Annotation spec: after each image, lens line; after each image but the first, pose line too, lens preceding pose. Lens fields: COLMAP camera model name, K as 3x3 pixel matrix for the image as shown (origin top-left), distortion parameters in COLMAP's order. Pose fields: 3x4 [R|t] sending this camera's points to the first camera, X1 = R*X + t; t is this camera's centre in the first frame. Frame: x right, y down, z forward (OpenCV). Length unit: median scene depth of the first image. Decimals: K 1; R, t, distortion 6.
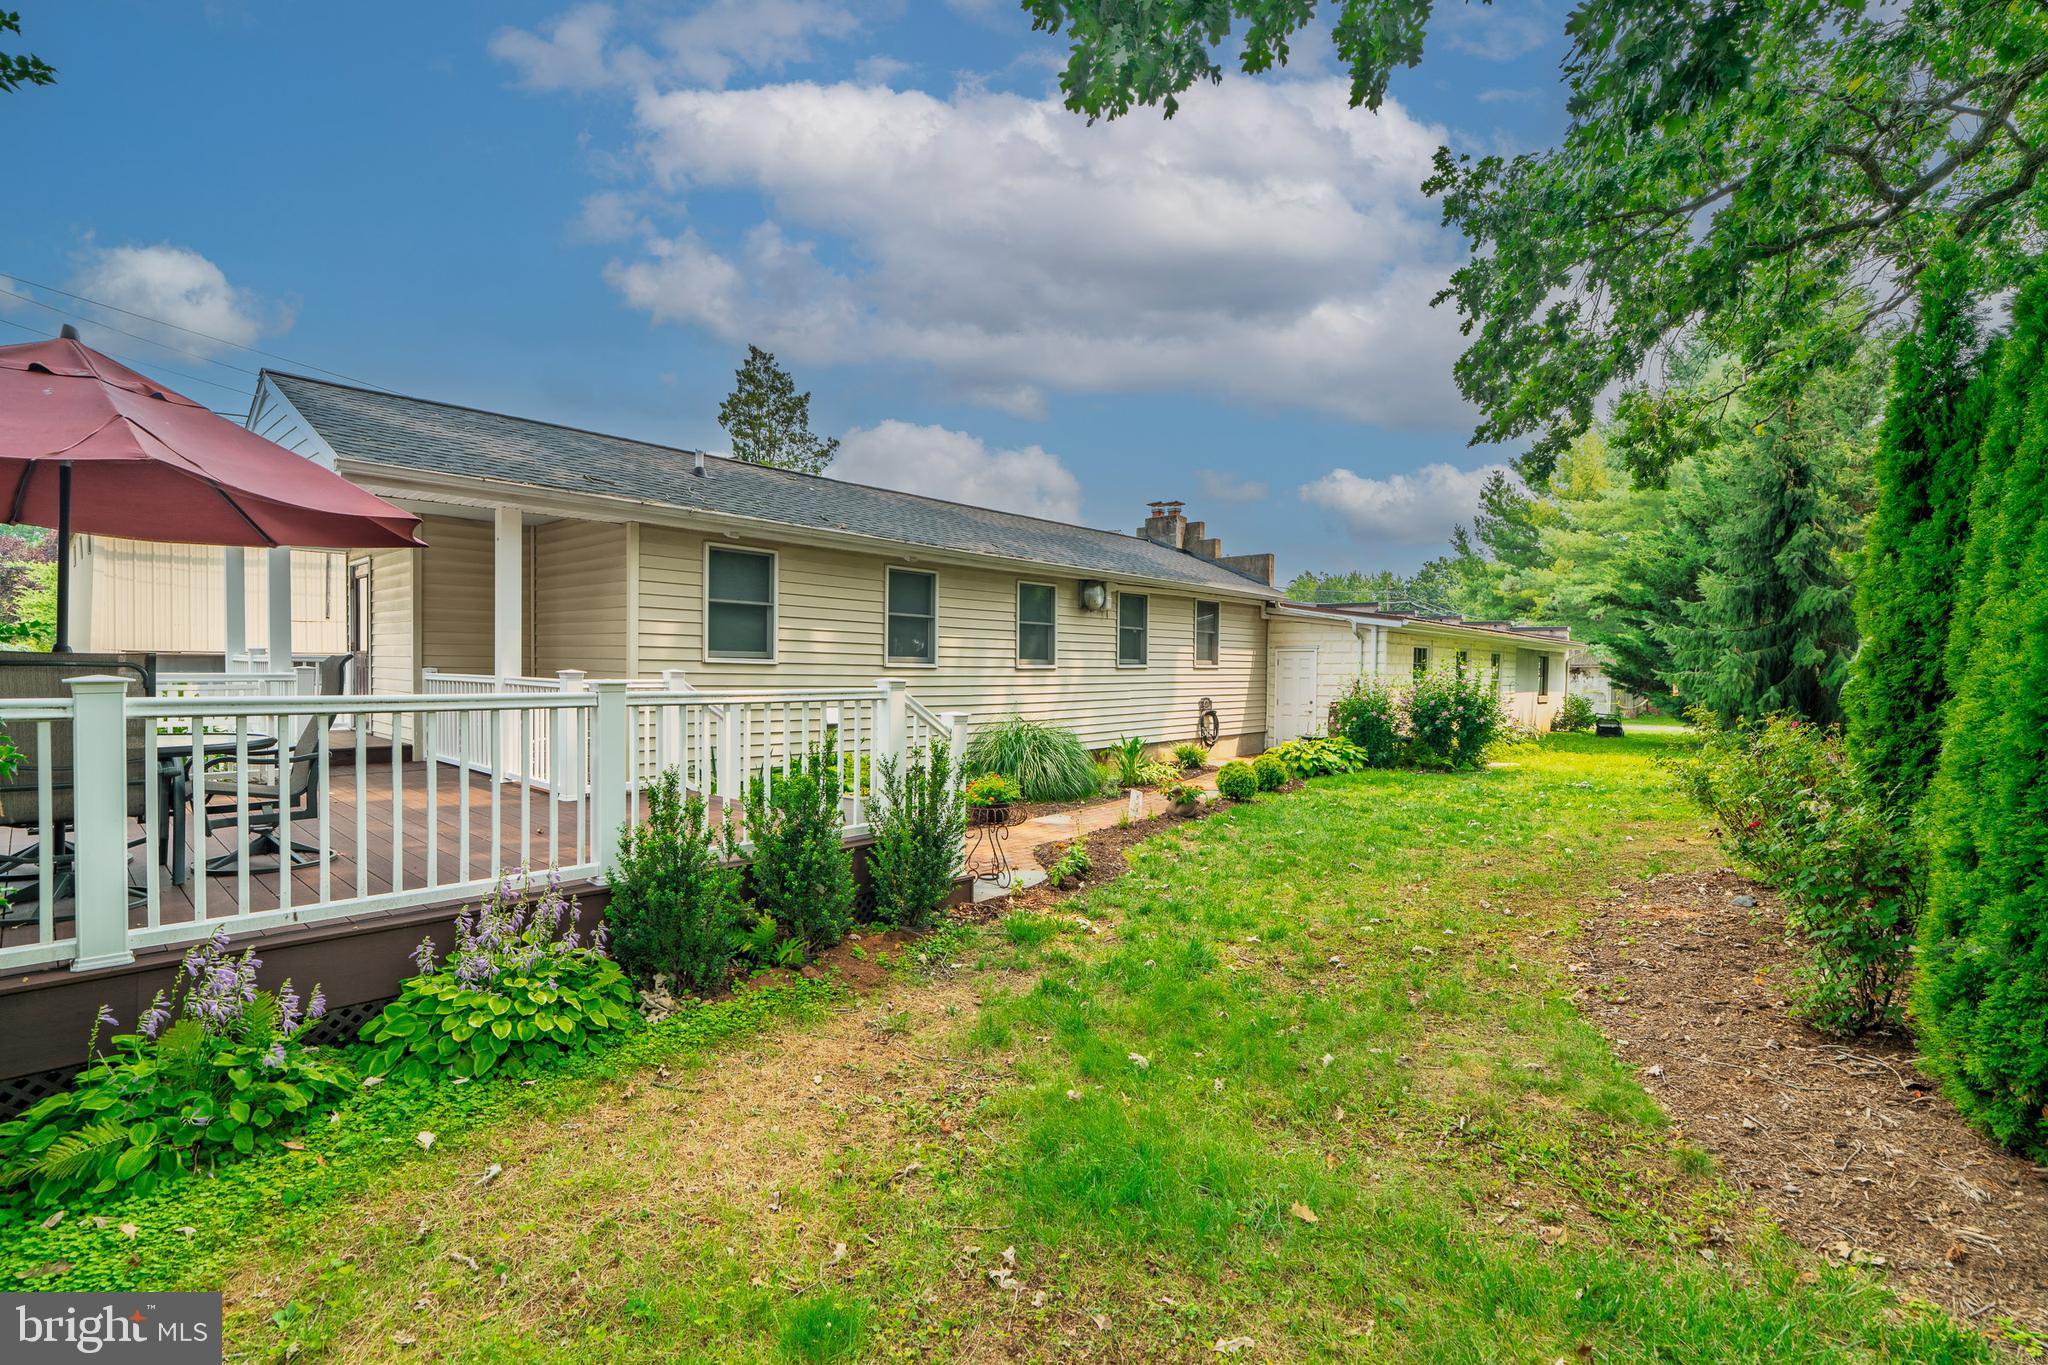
lens RADIAL K [[914.6, 0, 1021.6], [0, 914.6, 690.9], [0, 0, 1]] dist [-0.002234, -0.000409]
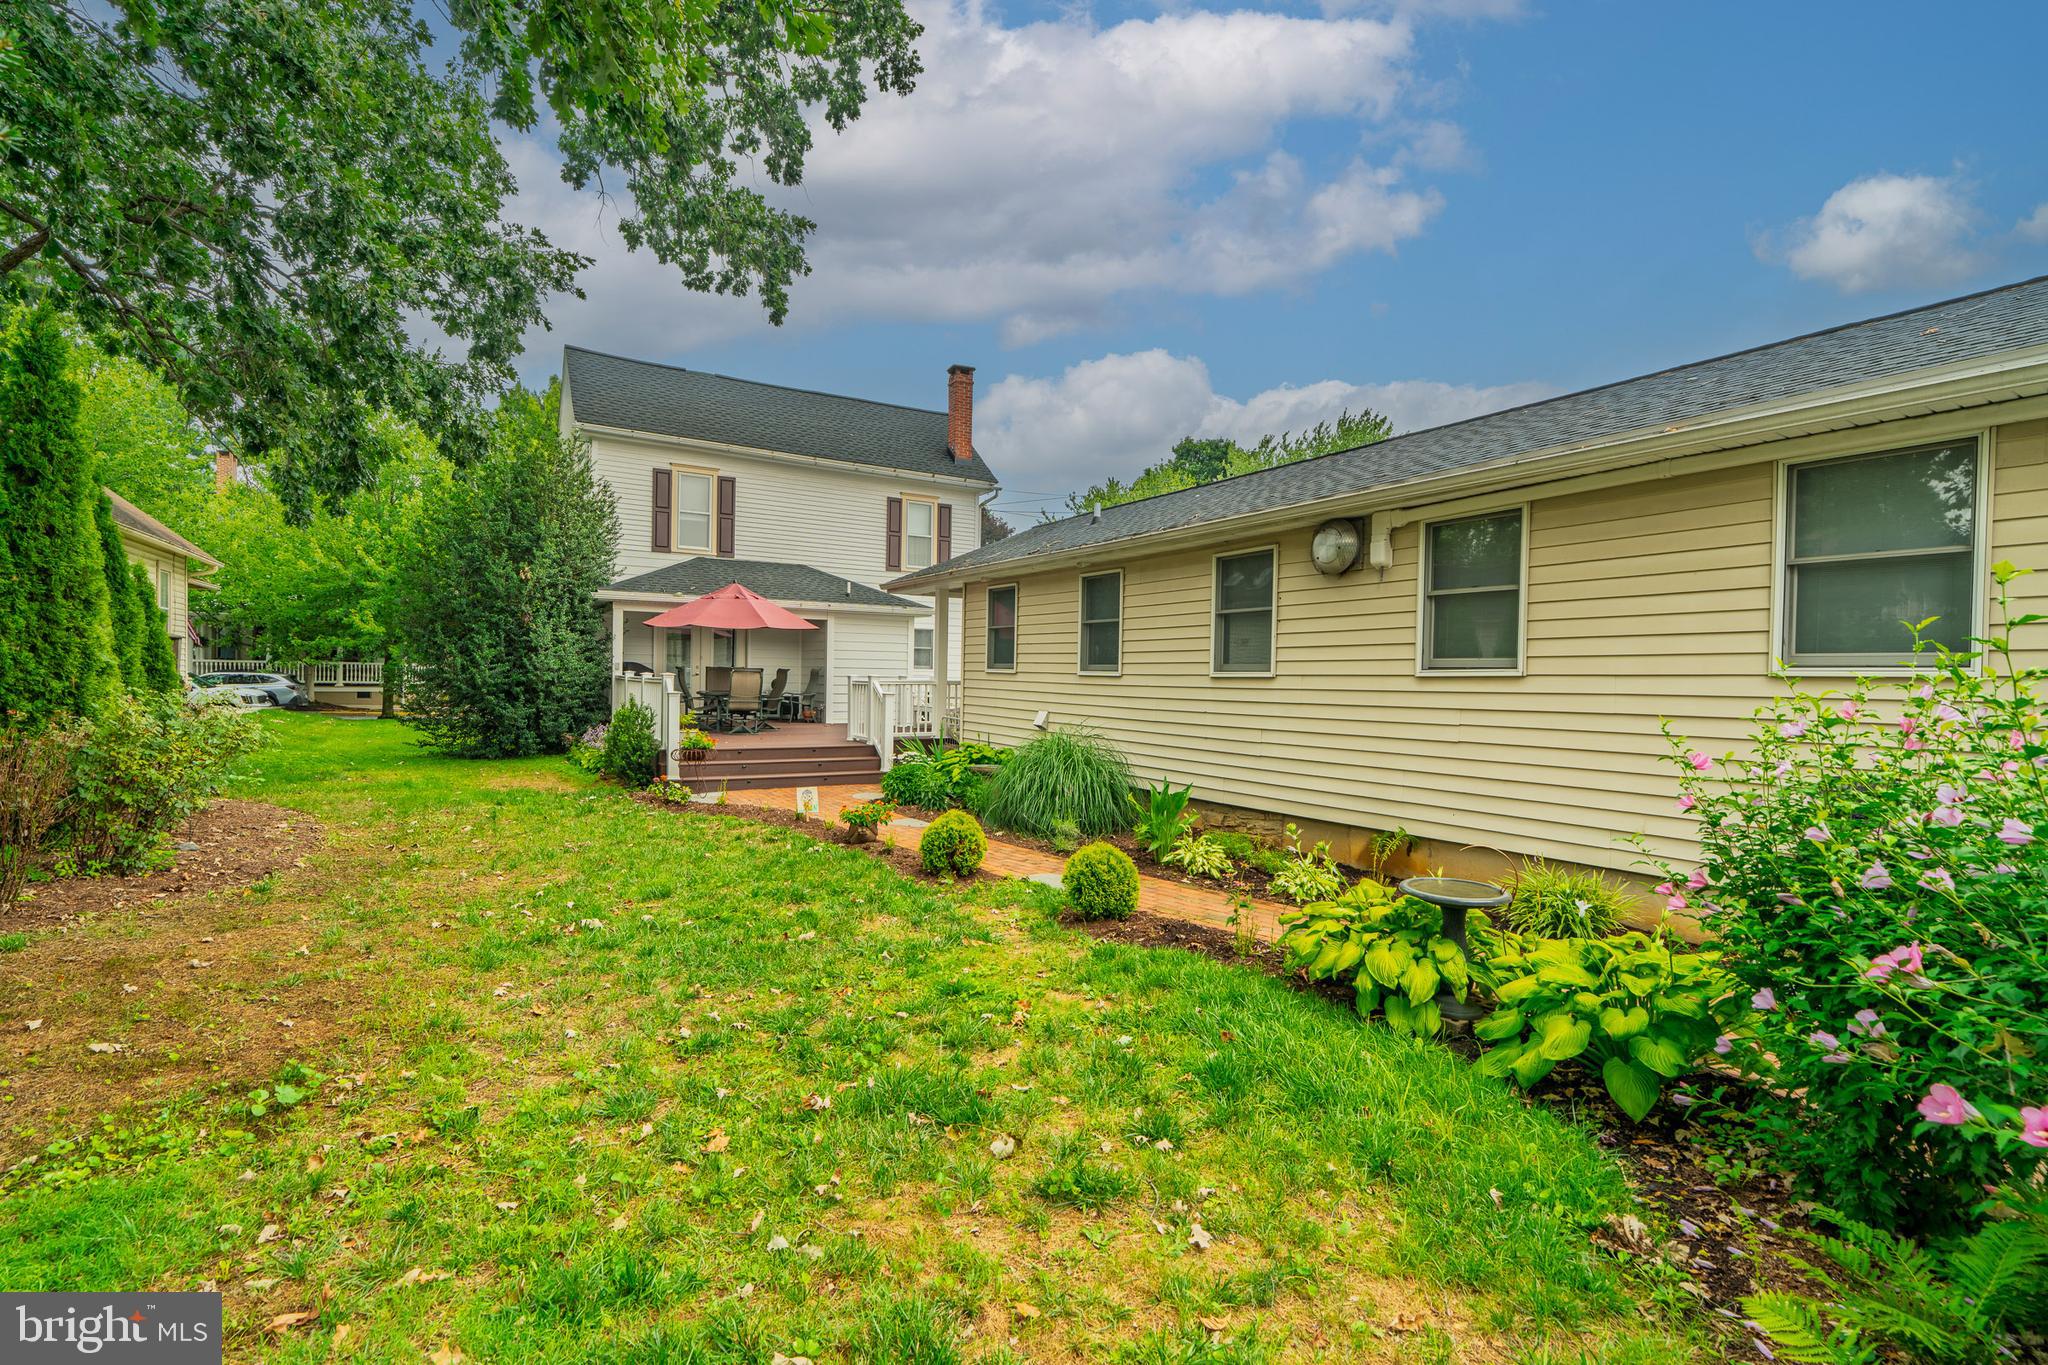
lens RADIAL K [[914.6, 0, 1021.6], [0, 914.6, 690.9], [0, 0, 1]] dist [-0.002234, -0.000409]
pose [[-0.255581, 0.019462, -0.966592, 0.707725], [-0.021084, 0.999447, 0.025698, -0.027835], [0.966558, 0.026948, -0.255030, 1.003391]]
